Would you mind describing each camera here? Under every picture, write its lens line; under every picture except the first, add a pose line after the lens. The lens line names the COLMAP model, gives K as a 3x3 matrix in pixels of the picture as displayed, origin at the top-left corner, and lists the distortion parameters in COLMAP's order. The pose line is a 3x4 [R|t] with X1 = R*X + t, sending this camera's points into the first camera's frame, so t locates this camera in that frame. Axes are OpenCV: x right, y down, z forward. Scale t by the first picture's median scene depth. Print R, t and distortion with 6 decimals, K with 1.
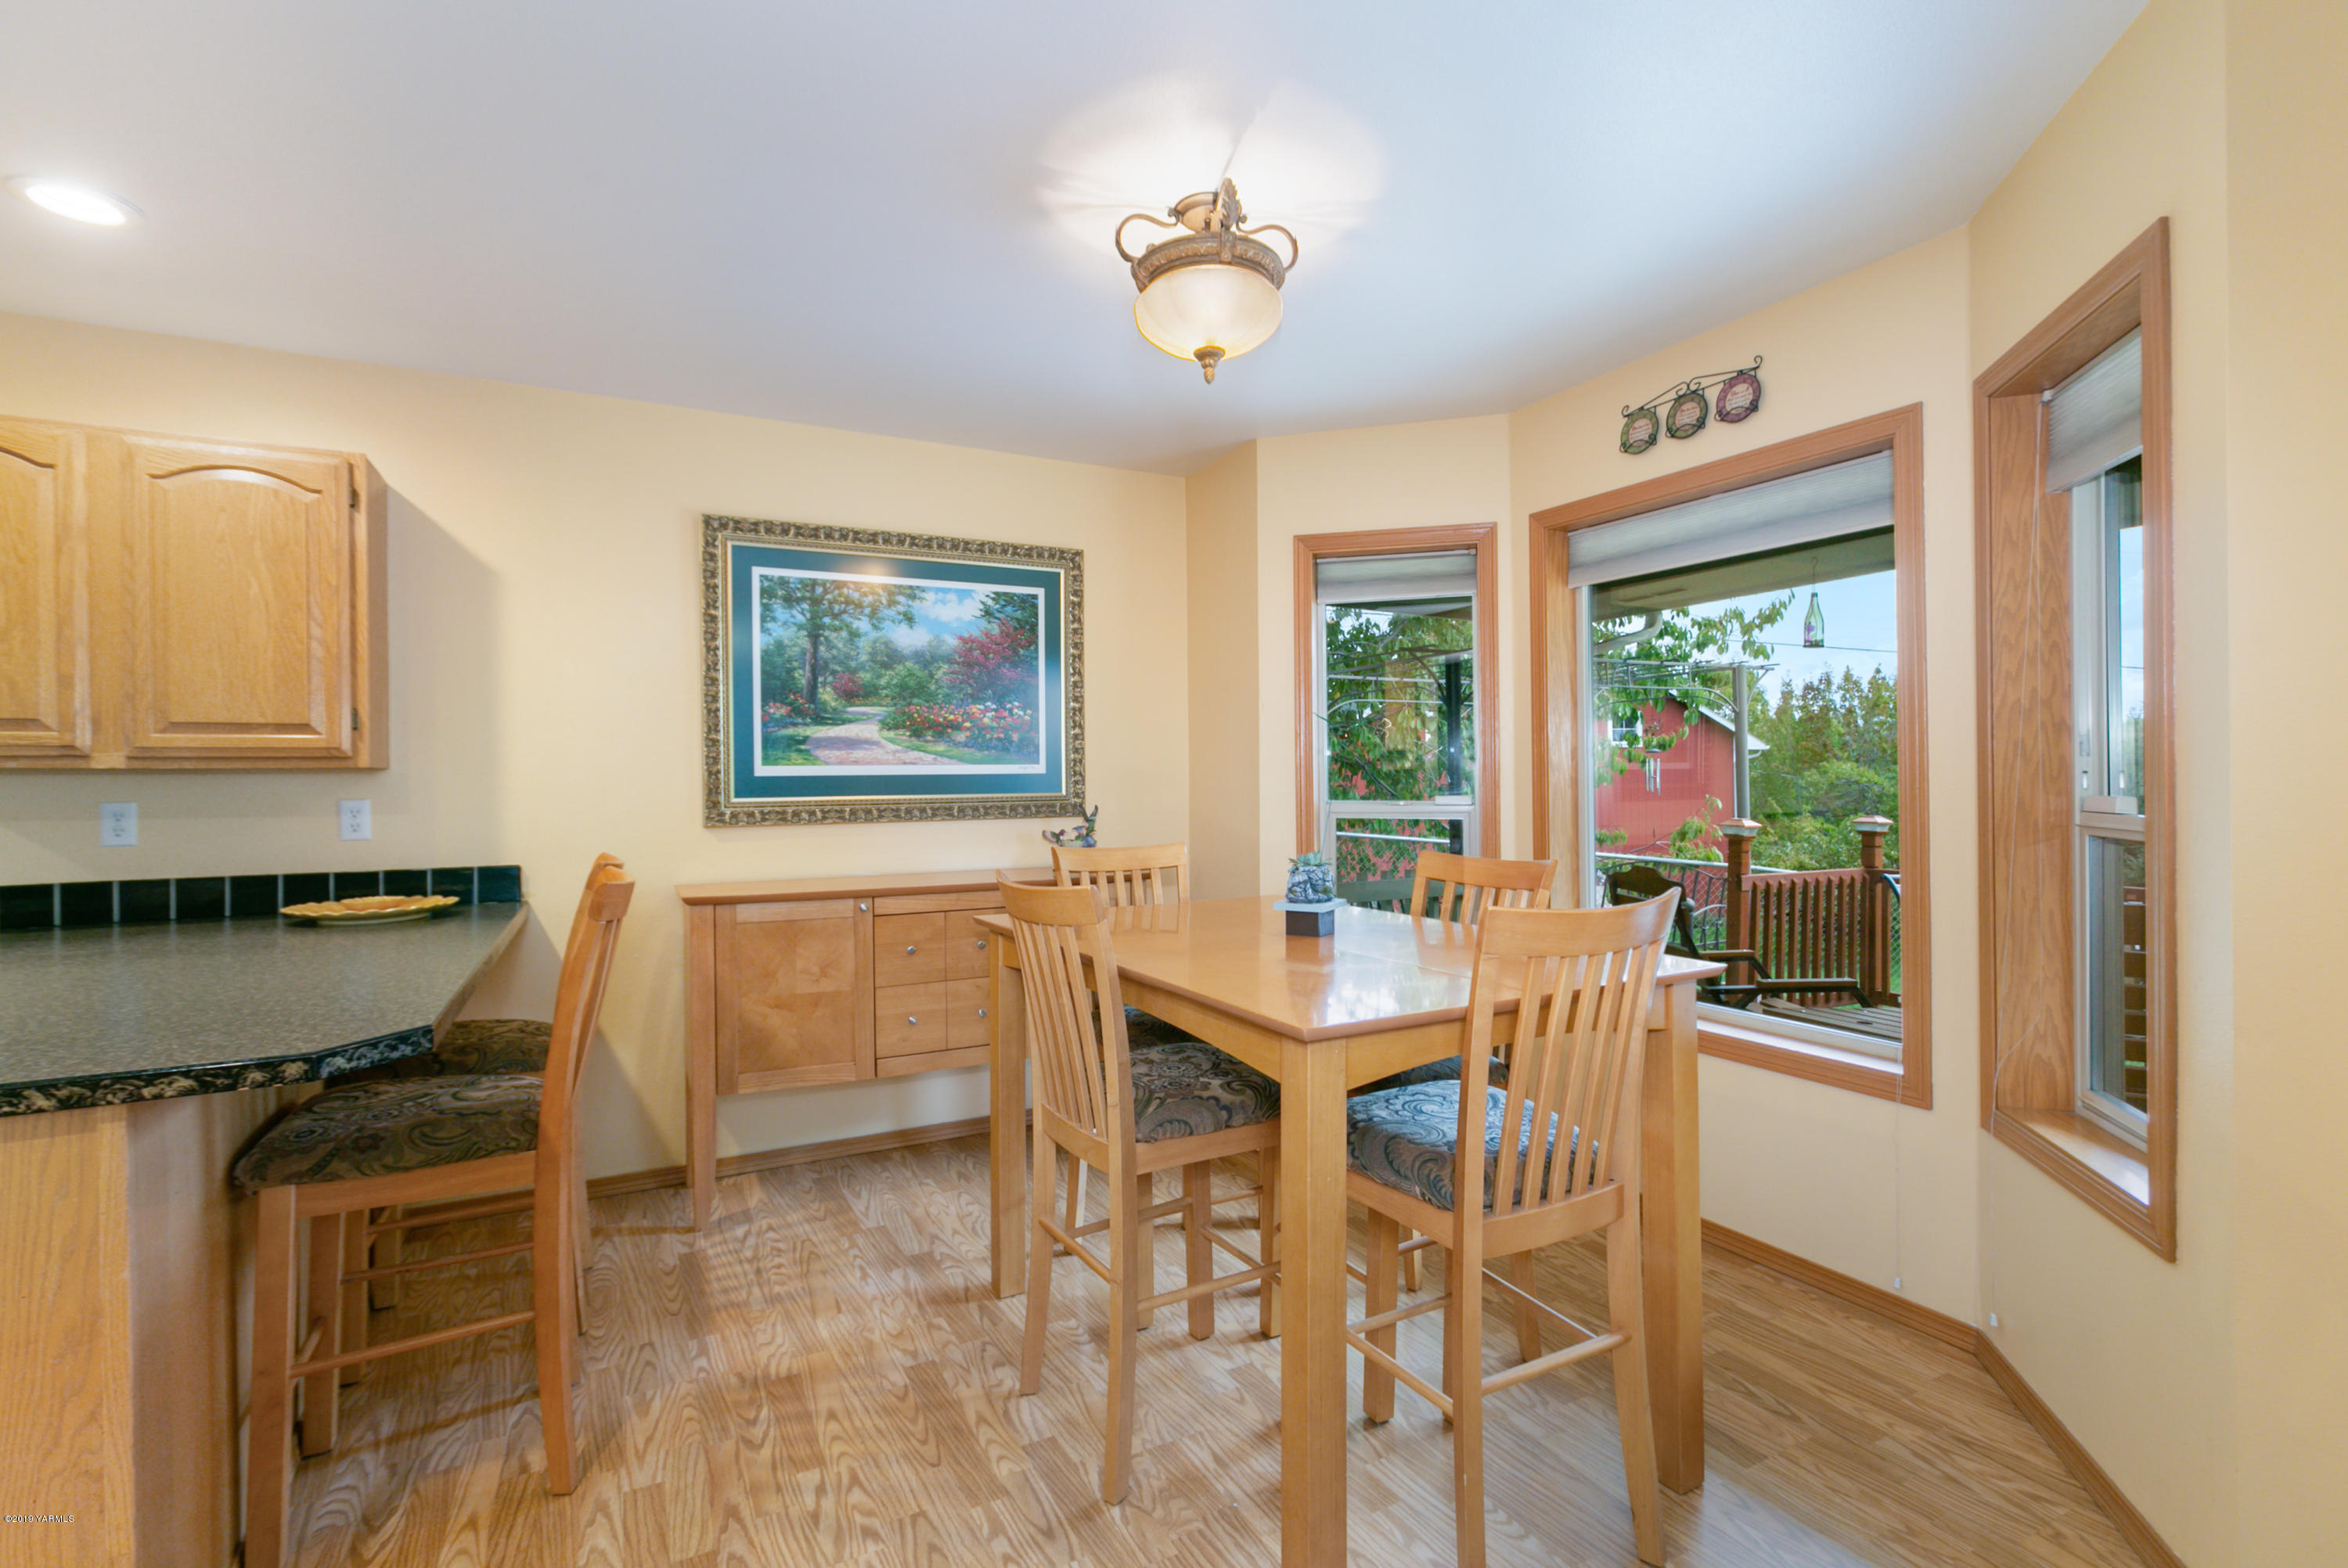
lens RADIAL K [[1055.5, 0, 1170.7], [0, 1055.5, 773.9], [0, 0, 1]] dist [0.005670, 0.000817]
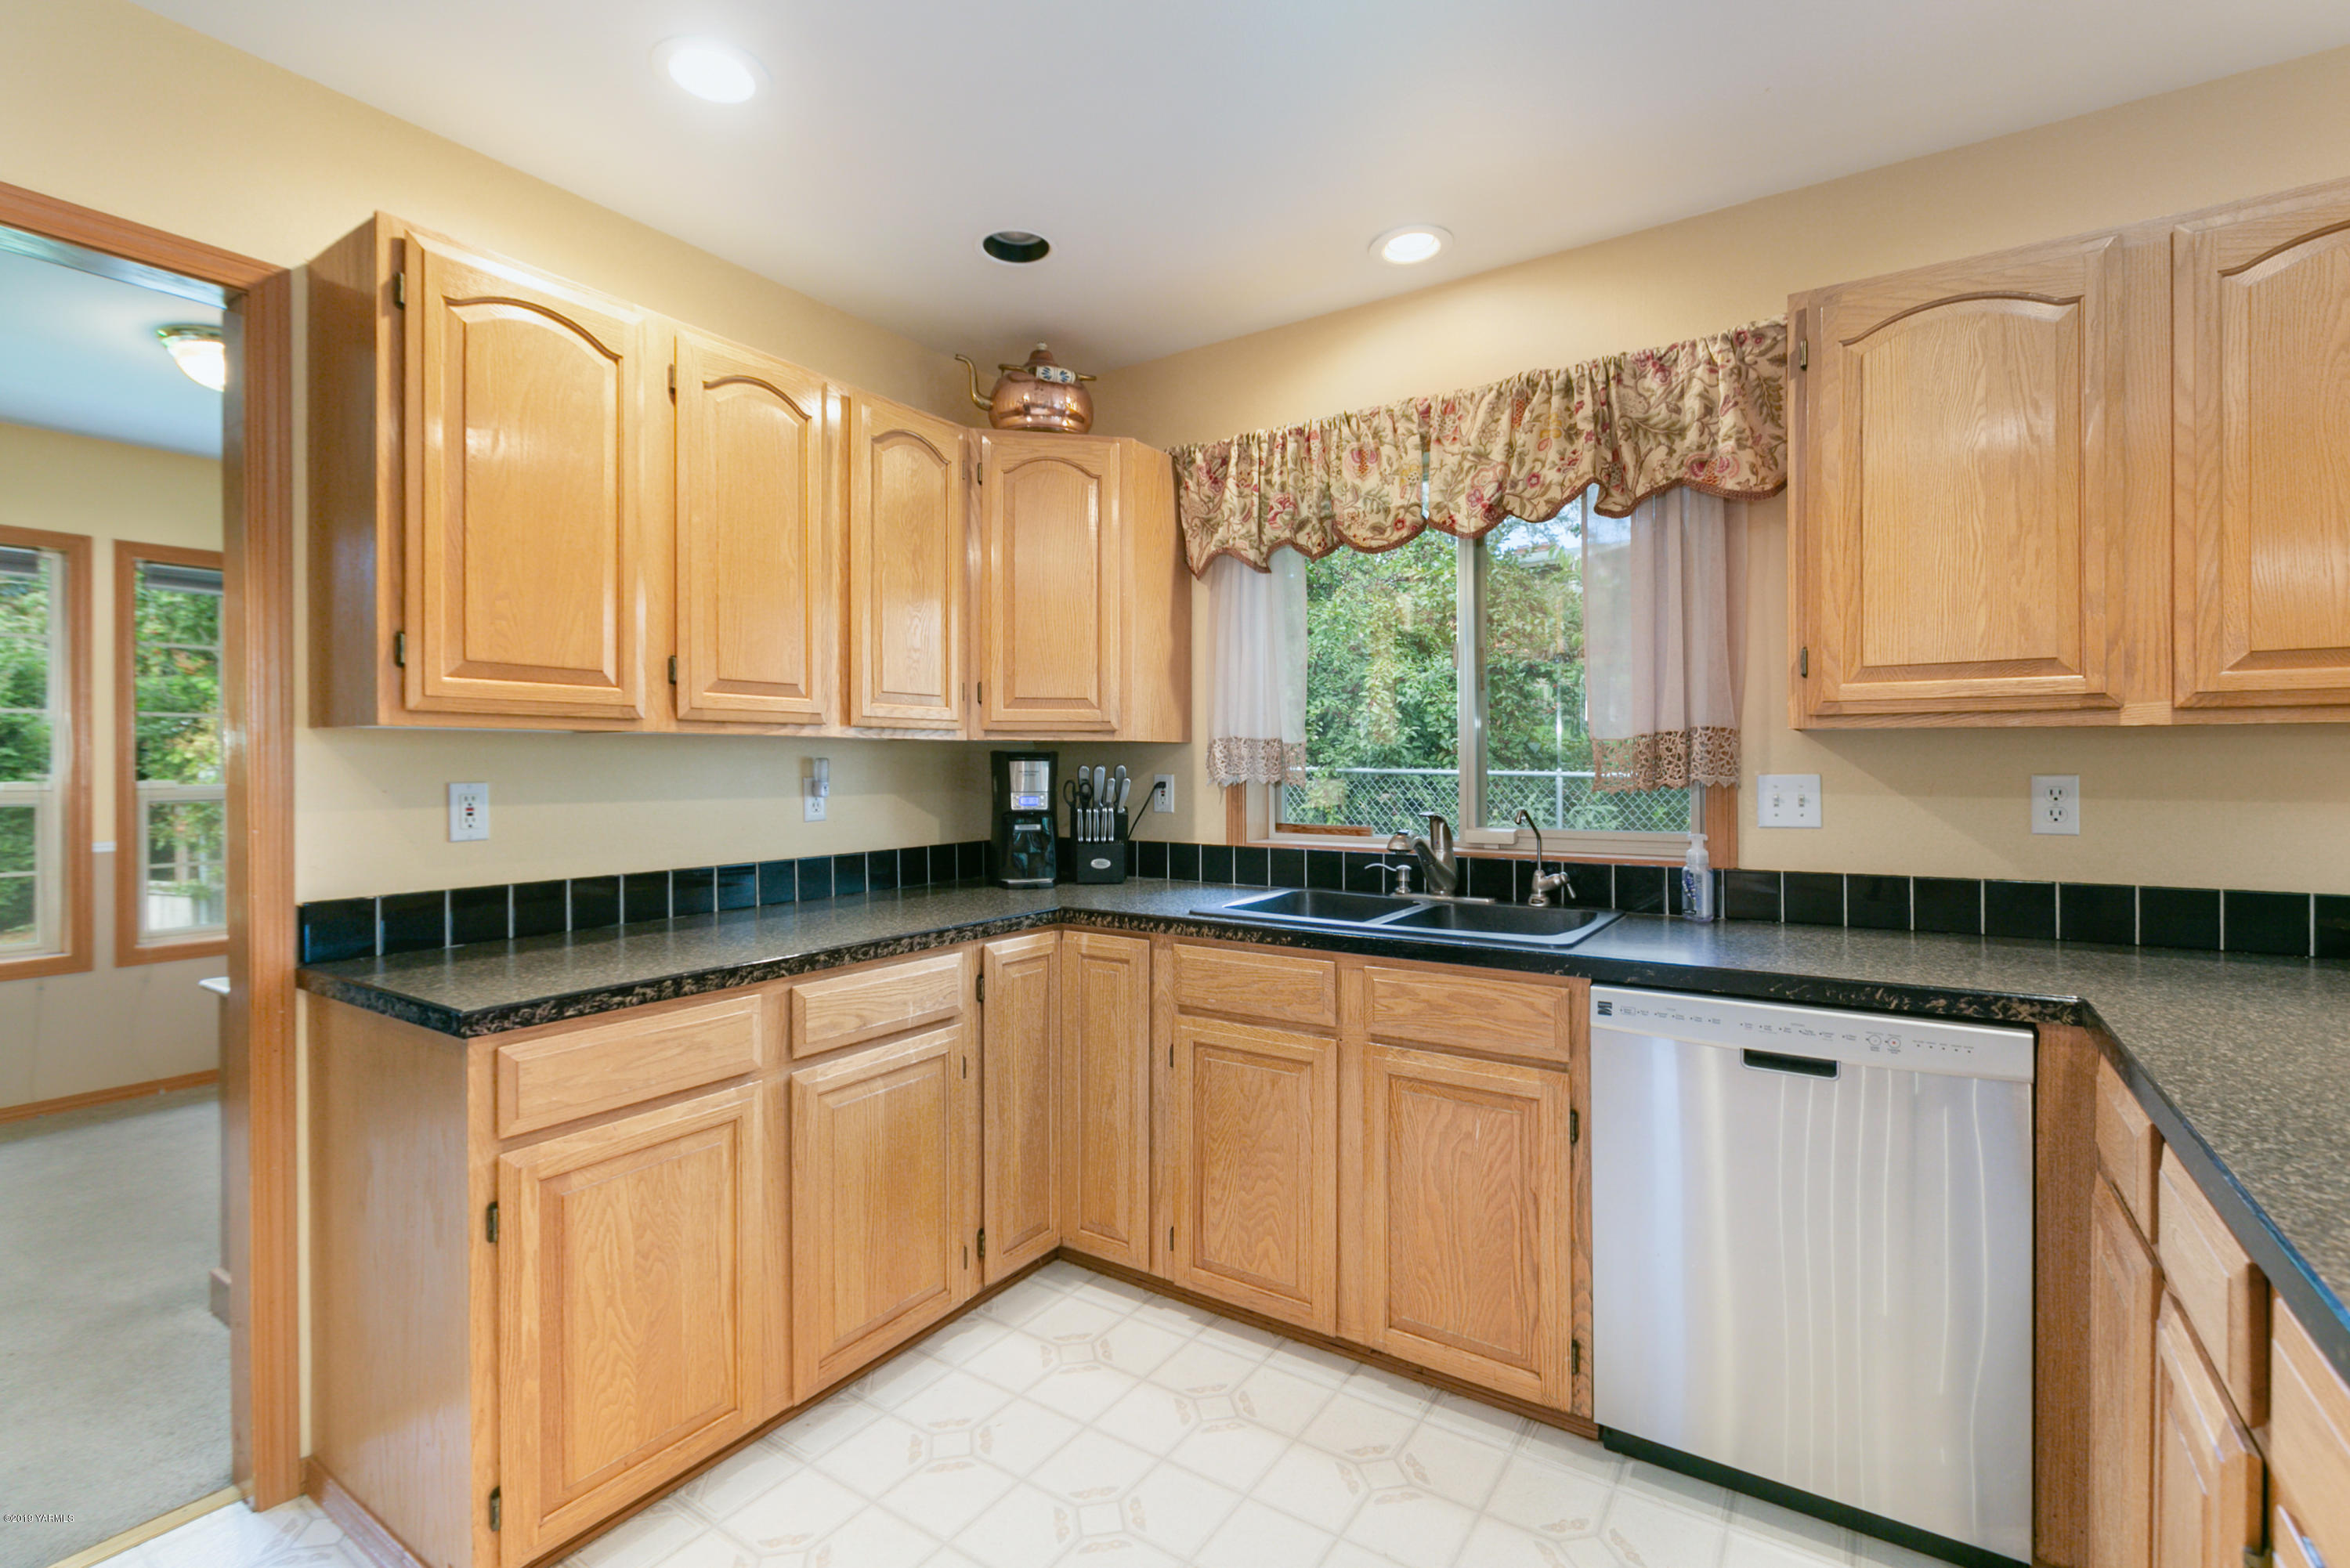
lens RADIAL K [[1056.4, 0, 1173.2], [0, 1056.4, 773.7], [0, 0, 1]] dist [0.005670, 0.000817]
pose [[0.487753, 0.017064, -0.872815, -0.529250], [0.002435, 0.999778, 0.020907, 0.007500], [0.872978, -0.012323, 0.487603, 0.092963]]
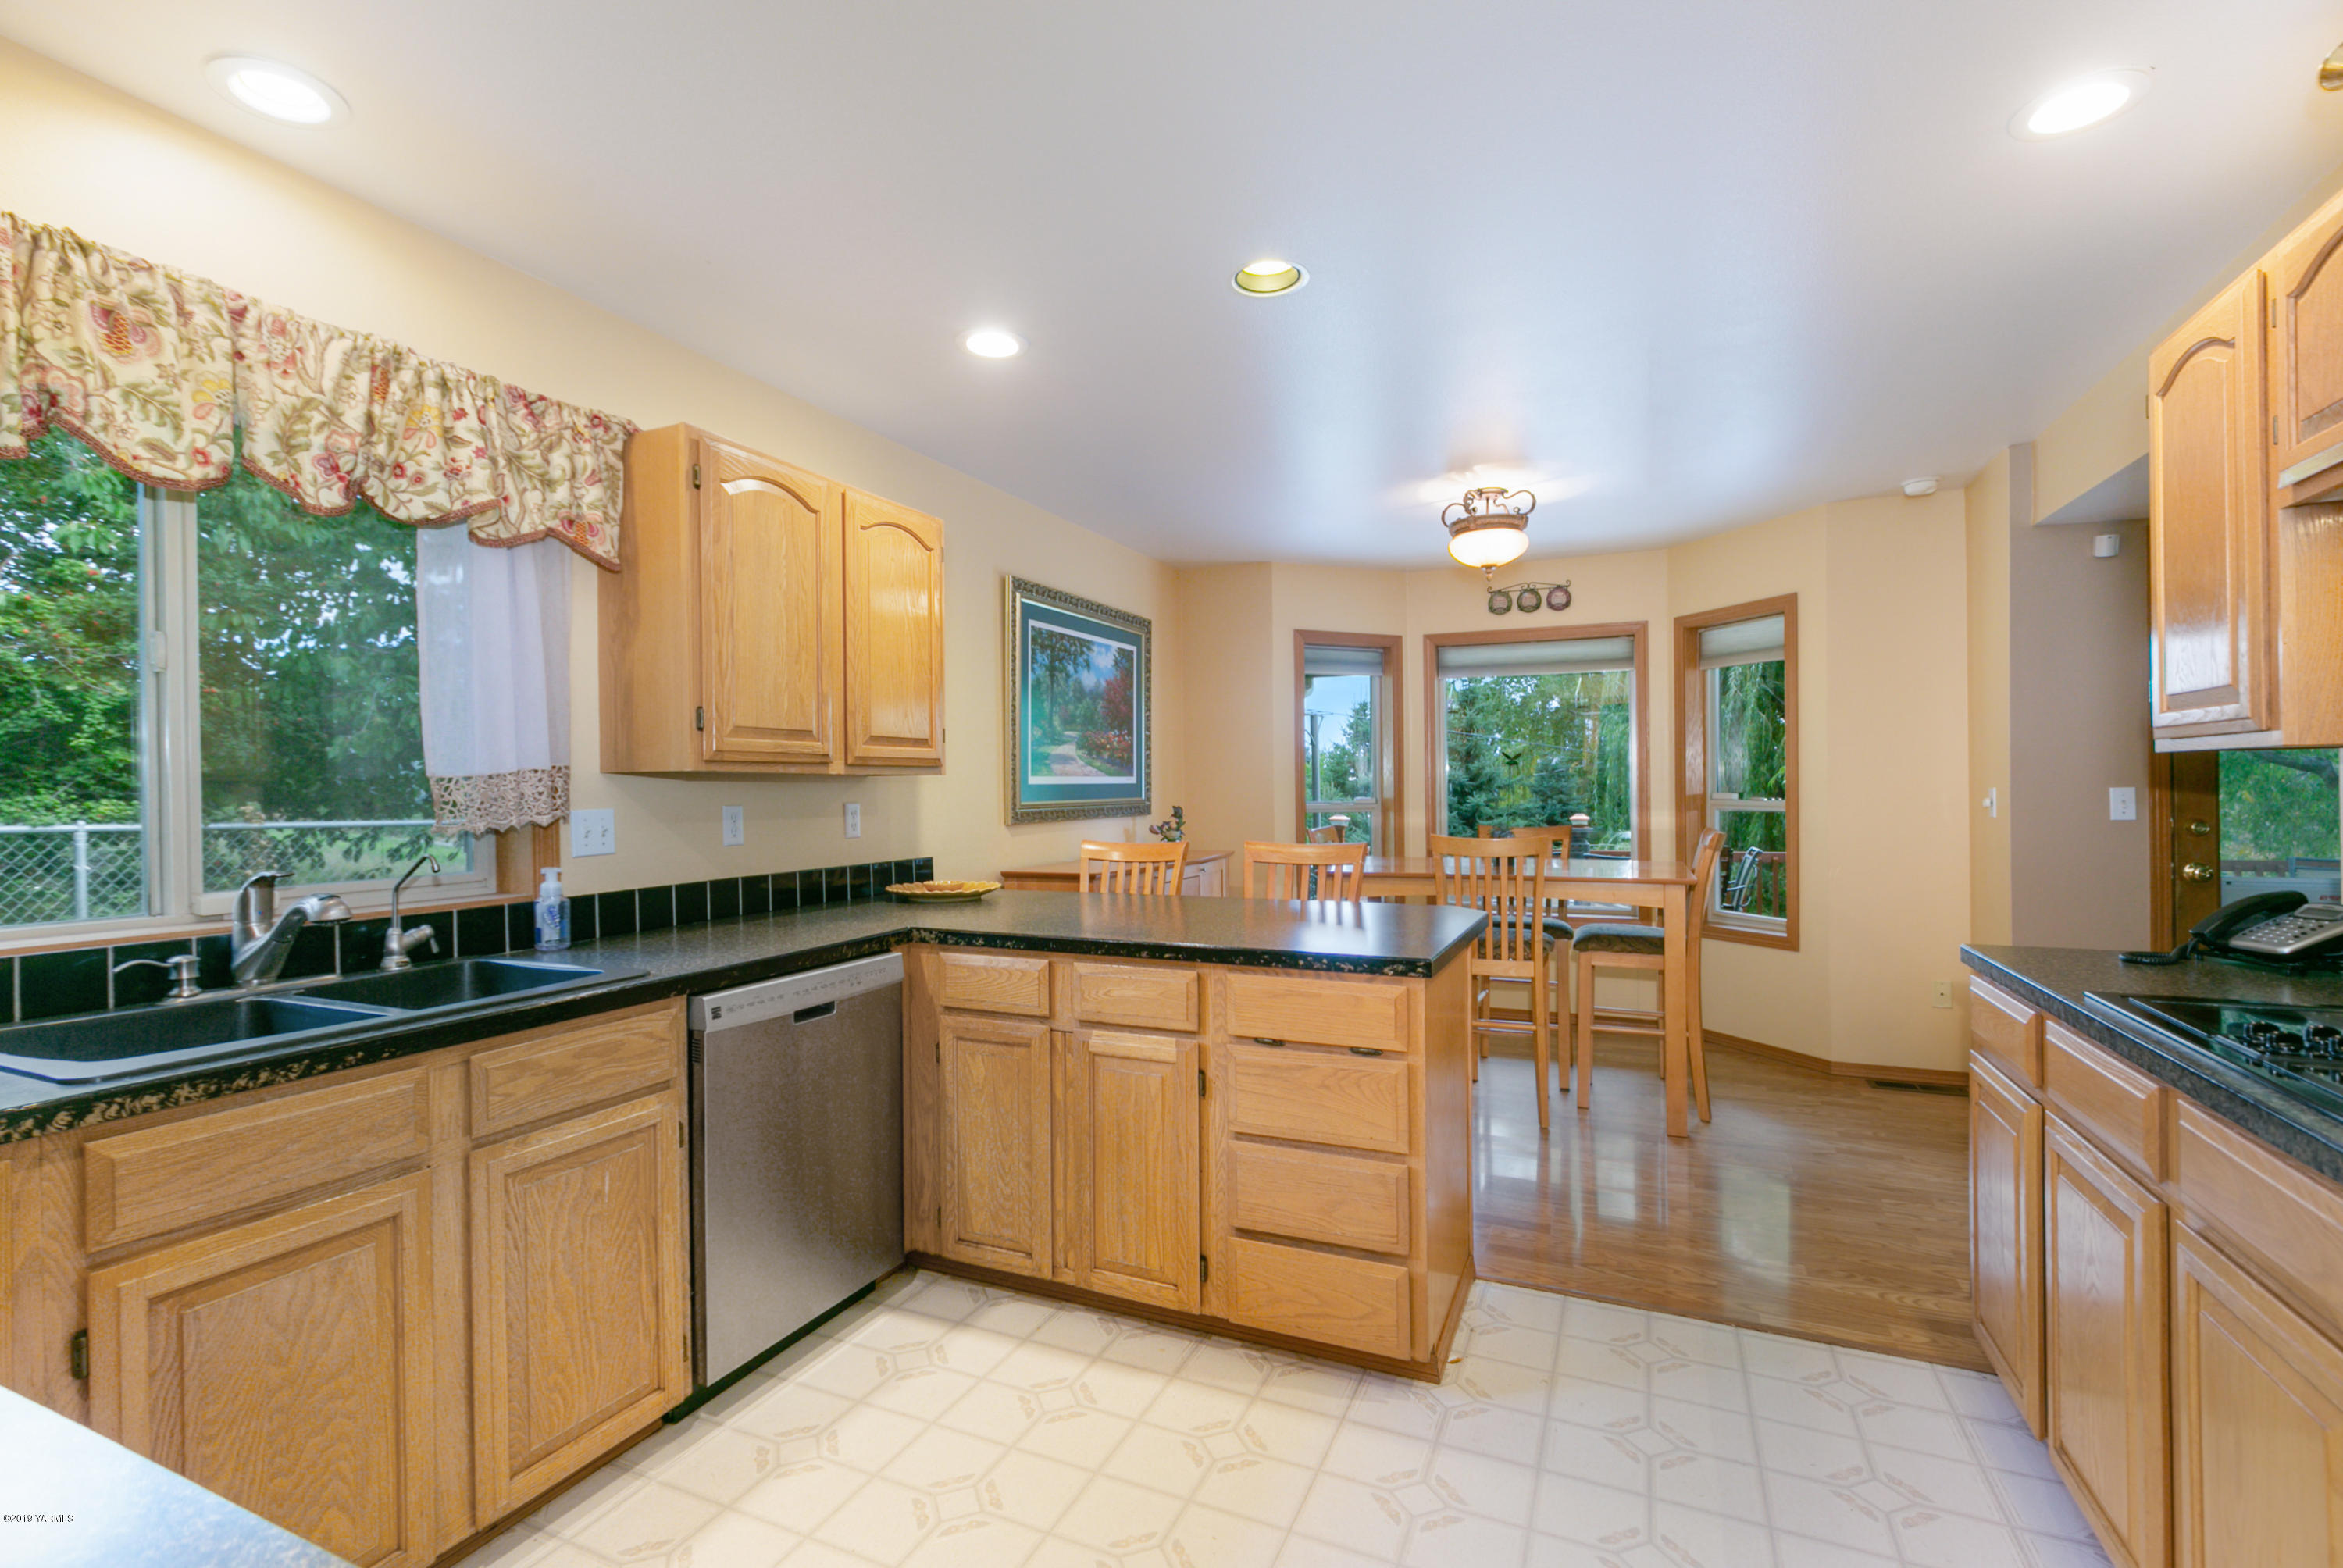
lens RADIAL K [[1053.3, 0, 1173.7], [0, 1053.3, 794.4], [0, 0, 1]] dist [0.005670, 0.000817]
pose [[0.782385, -0.002827, 0.622789, -1.066427], [0.000290, 0.999991, 0.004176, 0.009193], [-0.622795, -0.003086, 0.782379, -0.099720]]
